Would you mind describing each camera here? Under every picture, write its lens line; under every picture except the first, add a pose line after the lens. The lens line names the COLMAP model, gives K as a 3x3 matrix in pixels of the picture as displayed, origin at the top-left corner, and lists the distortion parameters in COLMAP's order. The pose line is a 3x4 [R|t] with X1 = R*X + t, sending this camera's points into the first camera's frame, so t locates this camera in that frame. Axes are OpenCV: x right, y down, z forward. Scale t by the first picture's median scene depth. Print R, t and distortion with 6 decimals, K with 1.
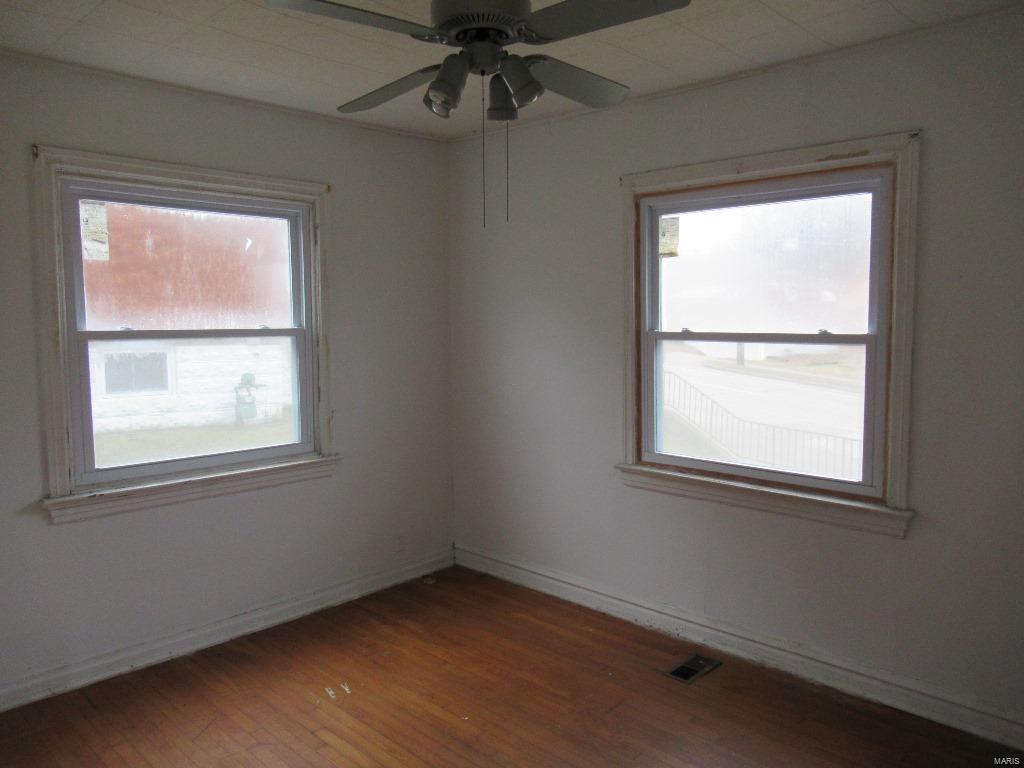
lens RADIAL K [[775.4, 0, 512.0], [0, 775.4, 384.0], [0, 0, 1]] dist [0.004206, 0.001579]
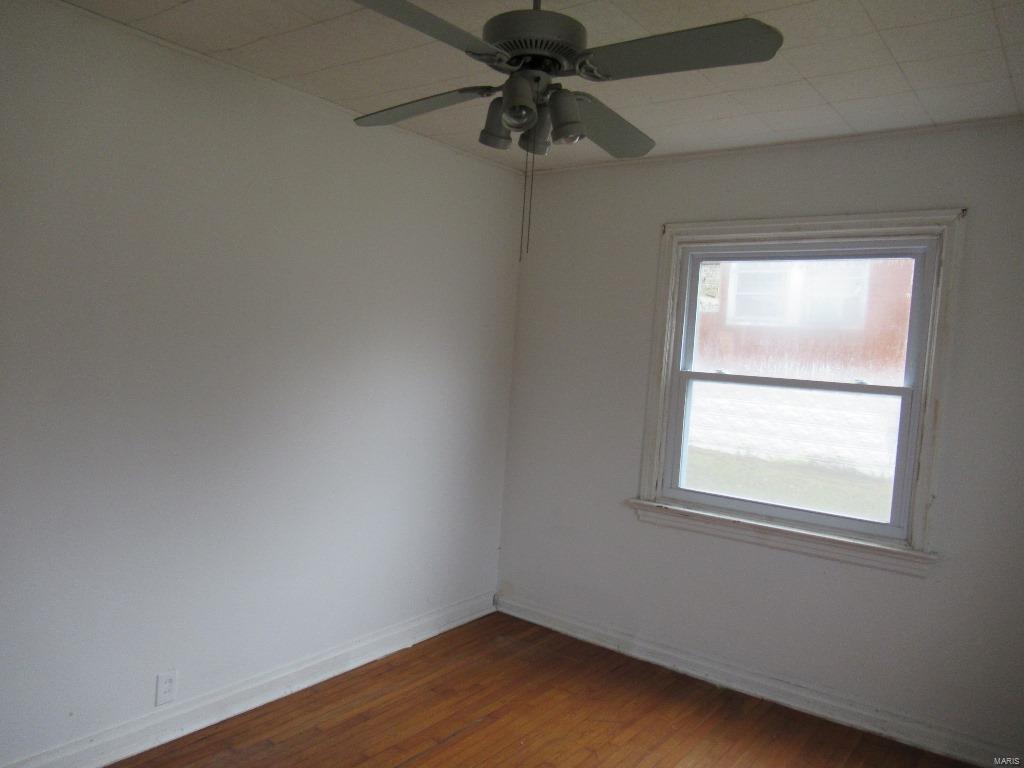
lens RADIAL K [[762.0, 0, 512.0], [0, 762.0, 384.0], [0, 0, 1]] dist [-0.001695, -0.005020]
pose [[0.128263, 0.060163, -0.989914, 0.569128], [-0.147089, 0.988273, 0.041005, -0.056049], [0.980772, 0.140346, 0.135609, 0.569780]]
